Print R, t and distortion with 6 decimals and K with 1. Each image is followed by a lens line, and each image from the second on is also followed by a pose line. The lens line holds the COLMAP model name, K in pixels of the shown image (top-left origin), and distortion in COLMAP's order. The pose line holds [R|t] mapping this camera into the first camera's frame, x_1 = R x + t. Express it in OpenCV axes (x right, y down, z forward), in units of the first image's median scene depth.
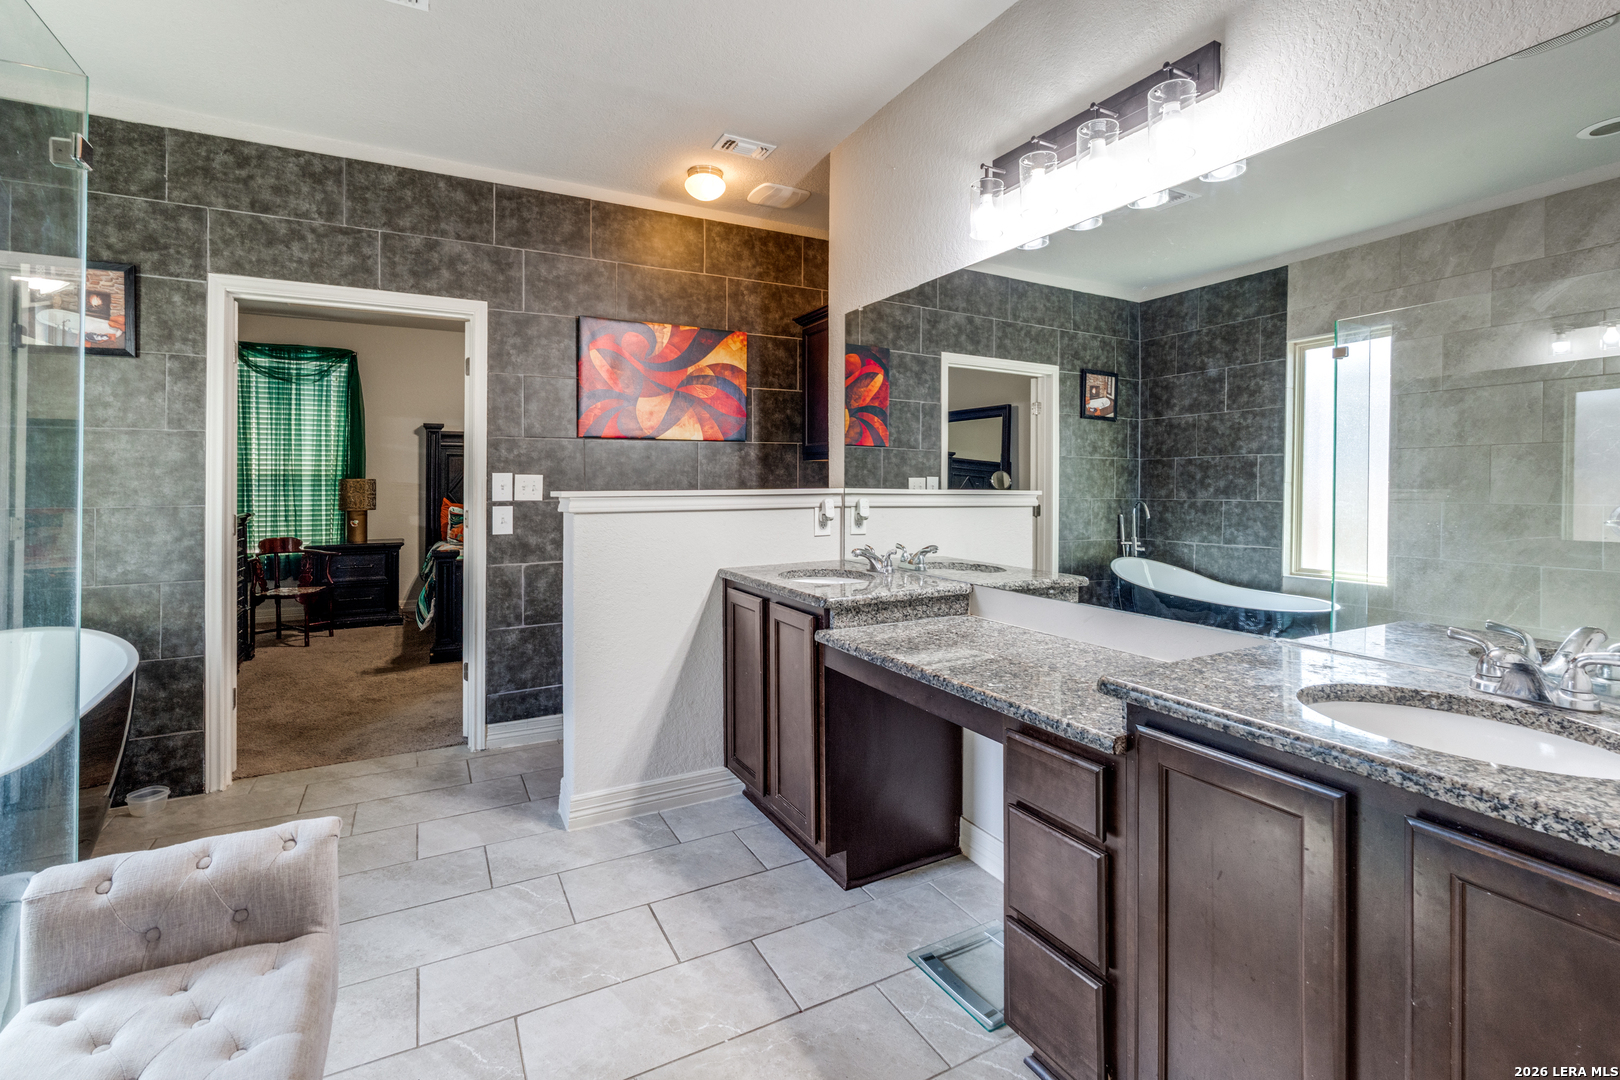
lens RADIAL K [[726.4, 0, 806.5], [0, 726.4, 493.7], [0, 0, 1]] dist [-0.001820, -0.000015]
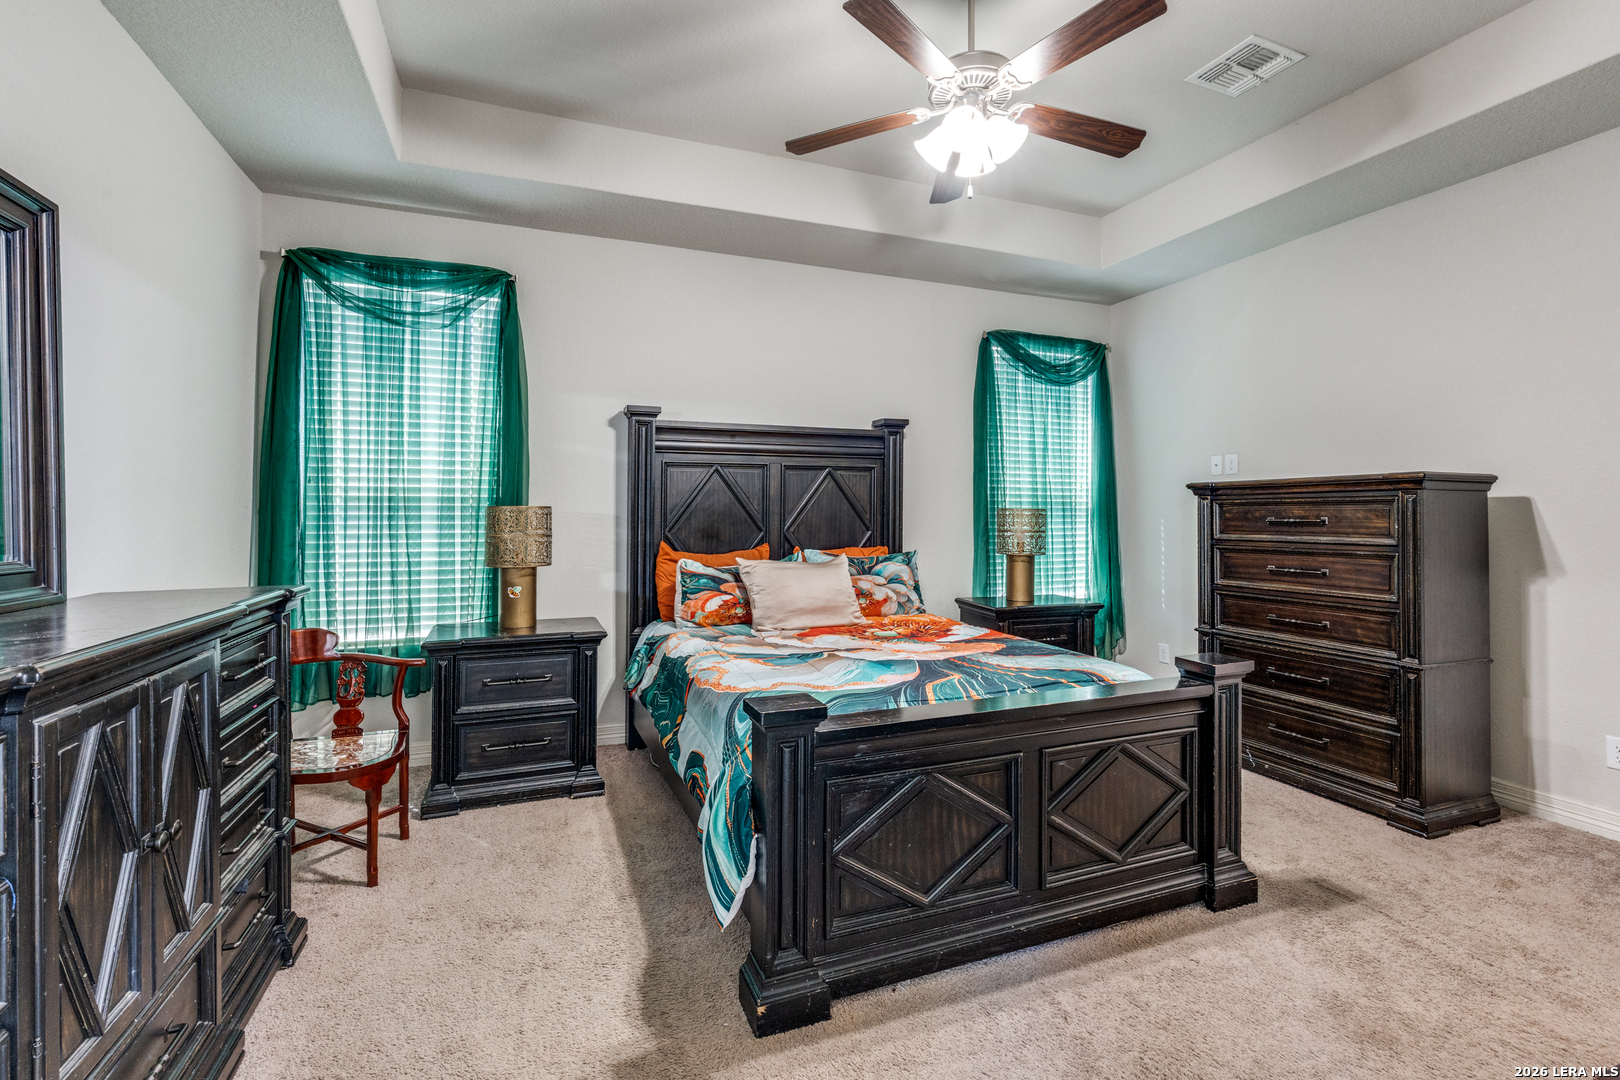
lens RADIAL K [[726.4, 0, 814.4], [0, 726.4, 525.1], [0, 0, 1]] dist [-0.001820, -0.000015]
pose [[0.992824, 0.003166, -0.119542, -0.339446], [-0.003459, 0.999991, -0.002247, -0.005946], [0.119534, 0.002645, 0.992827, 0.497926]]
